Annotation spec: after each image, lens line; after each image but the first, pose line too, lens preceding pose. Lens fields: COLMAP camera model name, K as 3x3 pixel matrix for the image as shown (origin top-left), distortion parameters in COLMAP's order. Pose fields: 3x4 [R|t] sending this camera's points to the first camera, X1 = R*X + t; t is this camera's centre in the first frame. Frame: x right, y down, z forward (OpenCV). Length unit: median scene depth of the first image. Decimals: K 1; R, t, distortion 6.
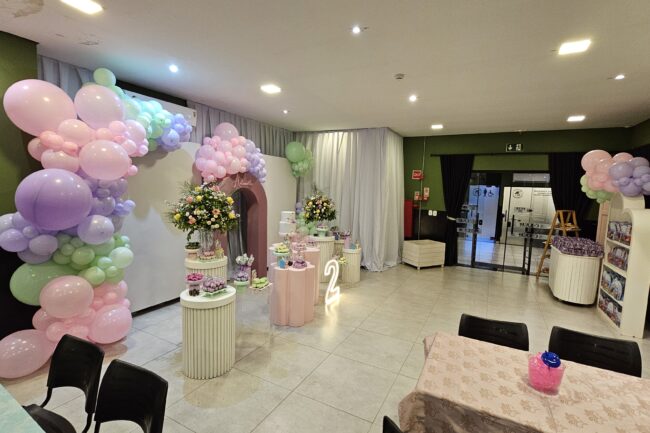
lens RADIAL K [[314.9, 0, 324.7], [0, 314.9, 217.4], [0, 0, 1]] dist [0.000941, -0.000386]
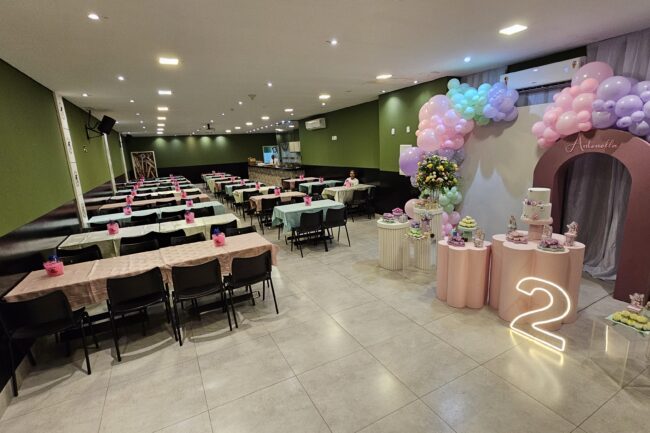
lens RADIAL K [[314.9, 0, 325.1], [0, 314.9, 215.4], [0, 0, 1]] dist [0.000941, -0.000386]
pose [[-0.550075, 0.165743, -0.818503, 1.022895], [-0.055070, 0.970775, 0.233587, -0.133997], [0.833298, 0.173566, -0.524871, 1.365170]]
